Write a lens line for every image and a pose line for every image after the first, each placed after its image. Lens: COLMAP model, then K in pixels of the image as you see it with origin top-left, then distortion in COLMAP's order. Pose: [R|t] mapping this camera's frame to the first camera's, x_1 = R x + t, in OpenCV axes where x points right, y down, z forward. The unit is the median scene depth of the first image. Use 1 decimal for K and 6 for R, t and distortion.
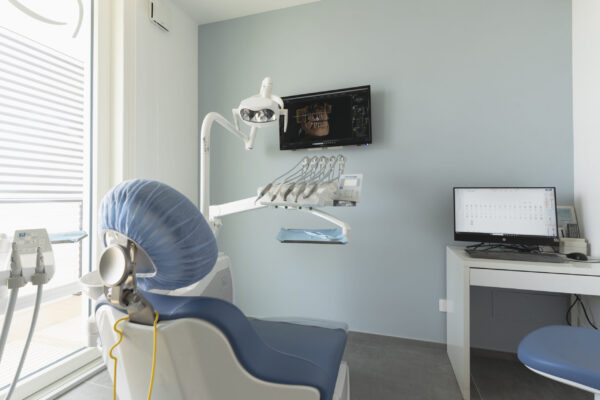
lens RADIAL K [[287.9, 0, 301.5], [0, 287.9, 195.3], [0, 0, 1]] dist [0.001292, 0.000265]
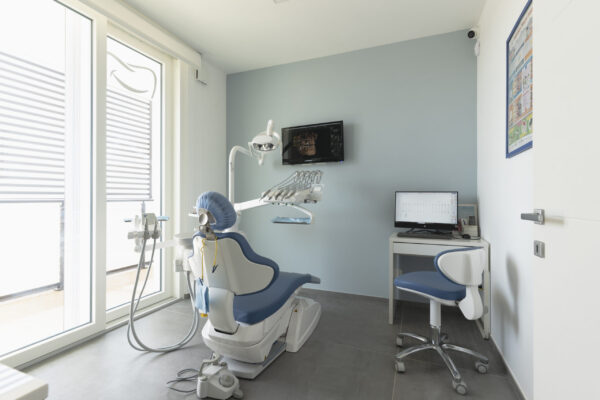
lens RADIAL K [[292.2, 0, 300.0], [0, 292.2, 200.0], [0, 0, 1]] dist [-0.000094, 0.000019]
pose [[0.995824, 0.001796, -0.091280, 0.194102], [-0.000749, 0.999934, 0.011508, -0.000425], [0.091294, -0.011391, 0.995759, -0.589785]]
